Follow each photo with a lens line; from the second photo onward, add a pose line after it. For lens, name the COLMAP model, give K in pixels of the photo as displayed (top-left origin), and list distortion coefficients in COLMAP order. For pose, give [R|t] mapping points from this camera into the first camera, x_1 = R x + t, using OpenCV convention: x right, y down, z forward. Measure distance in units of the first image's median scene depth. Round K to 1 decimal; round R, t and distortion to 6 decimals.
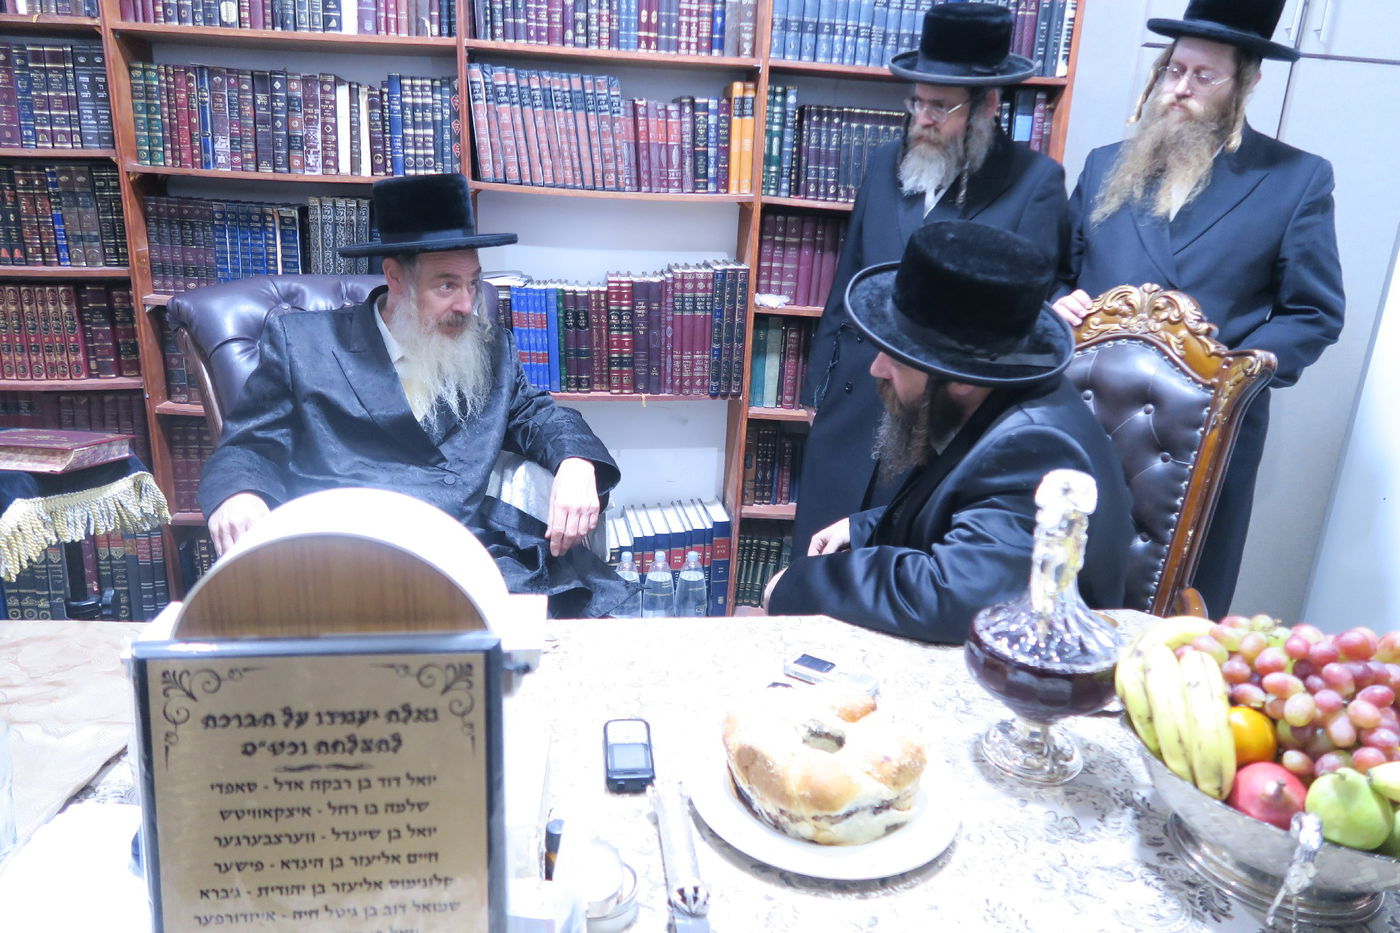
lens RADIAL K [[966.1, 0, 699.0], [0, 966.1, 467.0], [0, 0, 1]] dist [-0.025104, 0.004680]
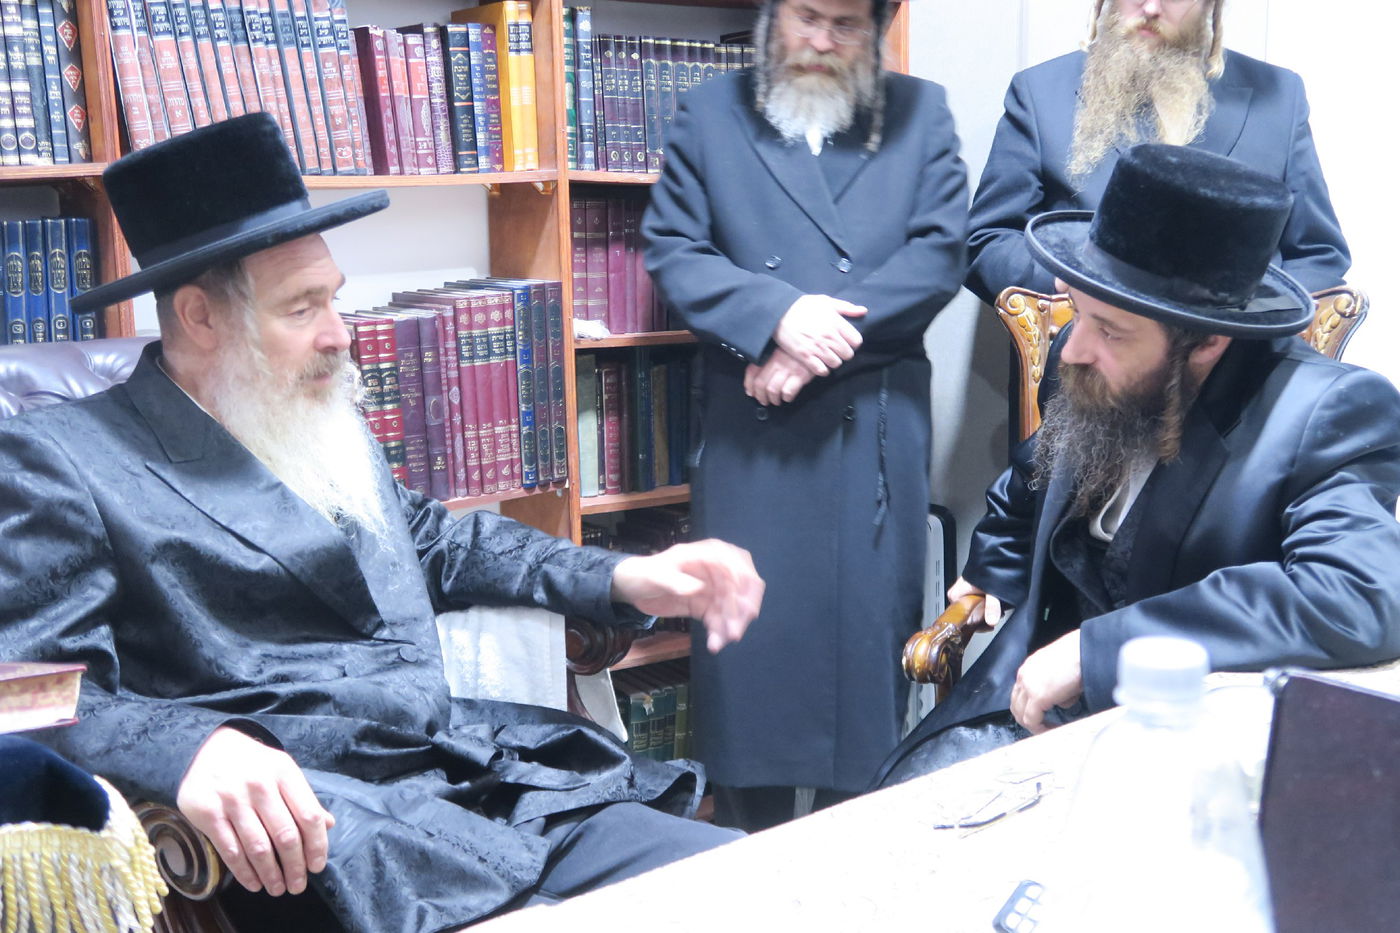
lens RADIAL K [[1541.0, 0, 700.9], [0, 1541.0, 460.9], [0, 0, 1]] dist [0.009533, 0.000000]
pose [[0.854566, -0.150702, 0.496997, -0.419200], [0.210188, 0.975456, -0.065626, -0.002702], [-0.474908, 0.160545, 0.865267, 0.092372]]
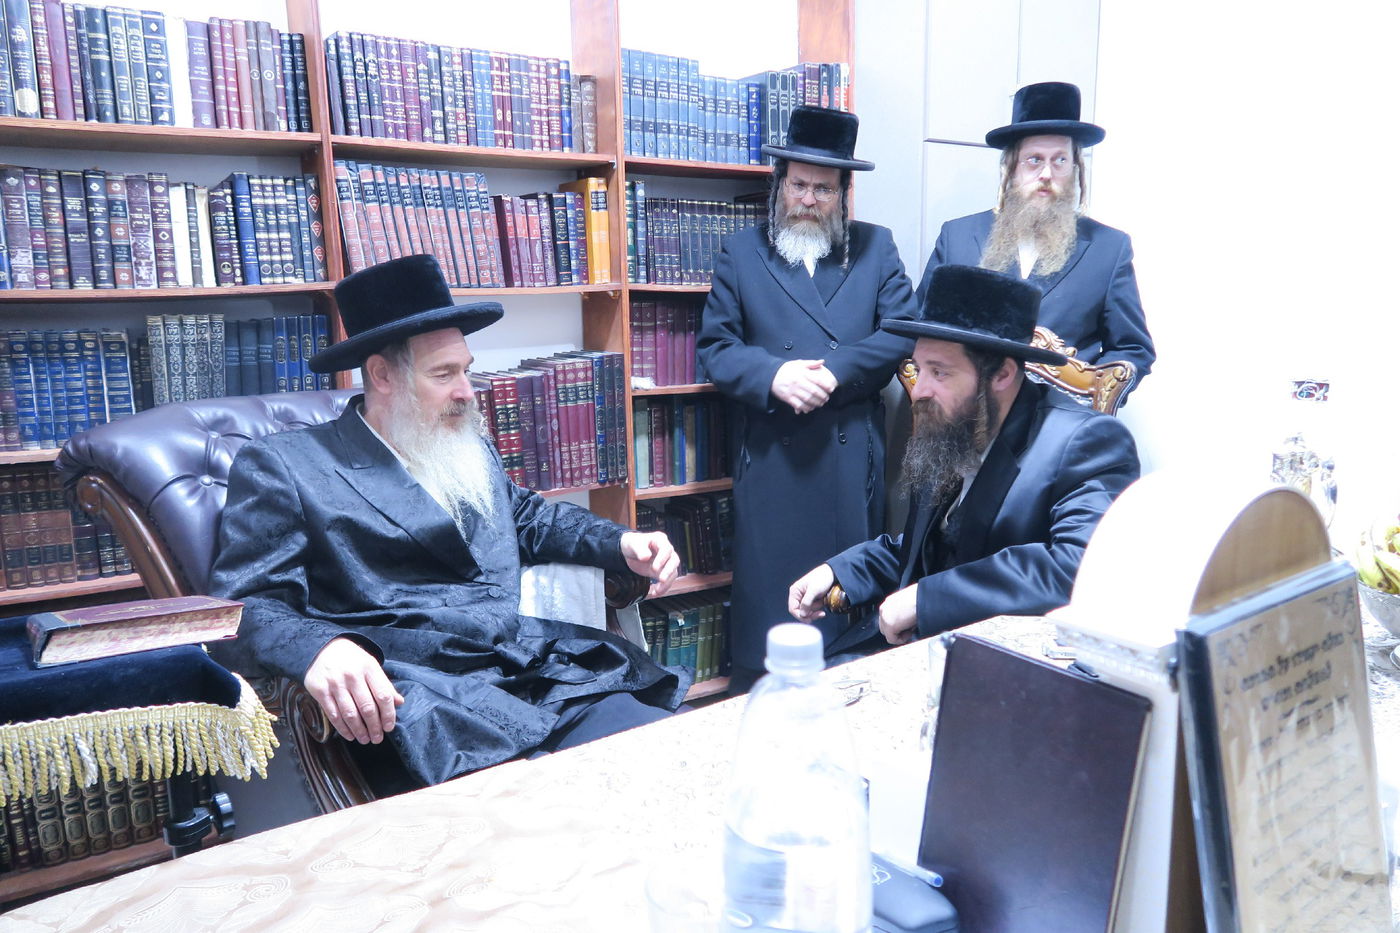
lens RADIAL K [[966.1, 0, 699.2], [0, 966.1, 467.7], [0, 0, 1]] dist [-0.025104, 0.004680]
pose [[0.888871, -0.143900, 0.434973, -0.358494], [0.192247, 0.978917, -0.069008, -0.001515], [-0.415872, 0.144962, 0.897795, 0.069752]]
